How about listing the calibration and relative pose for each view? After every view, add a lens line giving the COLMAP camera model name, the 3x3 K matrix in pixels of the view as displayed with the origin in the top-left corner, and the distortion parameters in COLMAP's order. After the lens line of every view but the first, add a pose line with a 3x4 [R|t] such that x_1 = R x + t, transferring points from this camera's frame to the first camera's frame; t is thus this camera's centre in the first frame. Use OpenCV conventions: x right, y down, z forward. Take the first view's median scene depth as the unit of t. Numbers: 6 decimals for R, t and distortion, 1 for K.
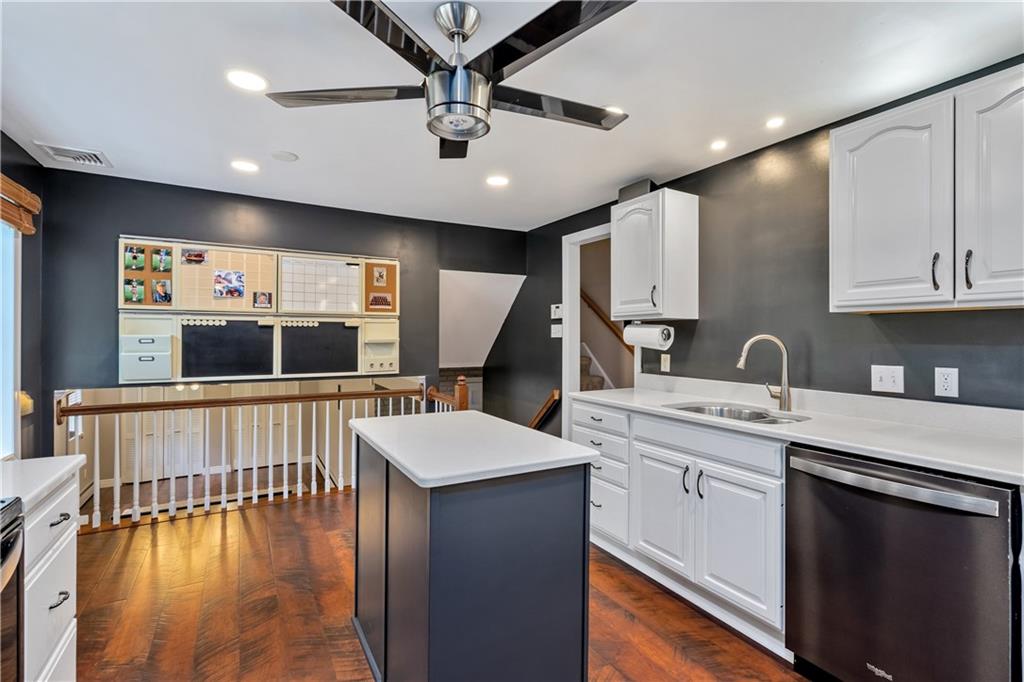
lens RADIAL K [[468.5, 0, 509.0], [0, 468.5, 338.5], [0, 0, 1]] dist [0.000338, 0.000416]
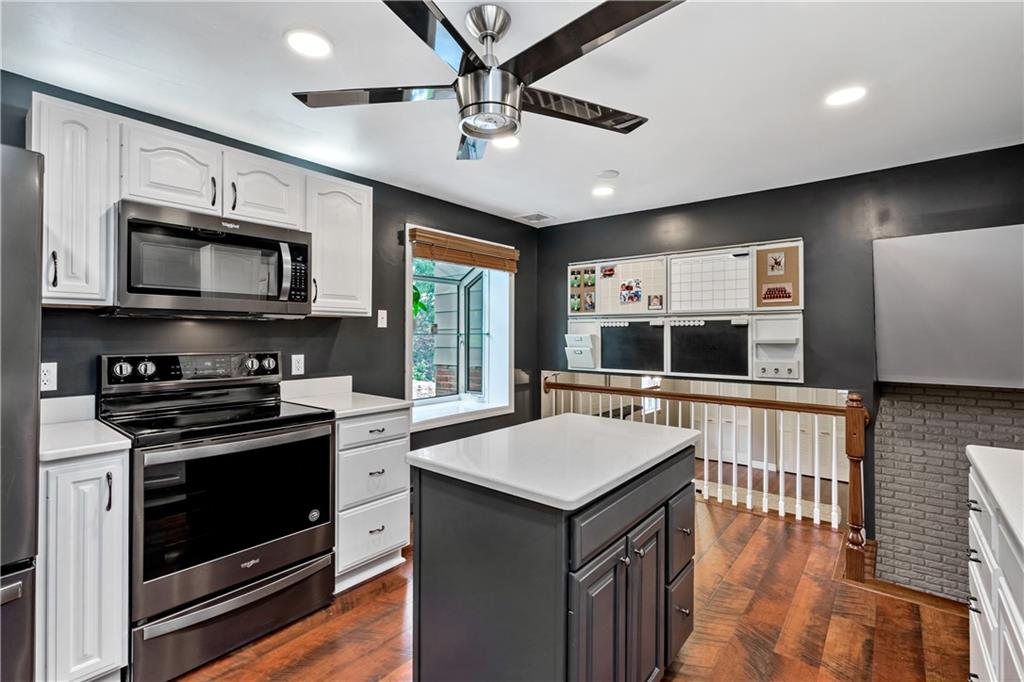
lens RADIAL K [[468.5, 0, 509.1], [0, 468.5, 332.7], [0, 0, 1]] dist [0.000338, 0.000416]
pose [[0.354088, -0.005271, -0.935197, 0.370073], [-0.005386, 0.999956, -0.007675, -0.001272], [0.935197, 0.007755, 0.354044, 0.296110]]
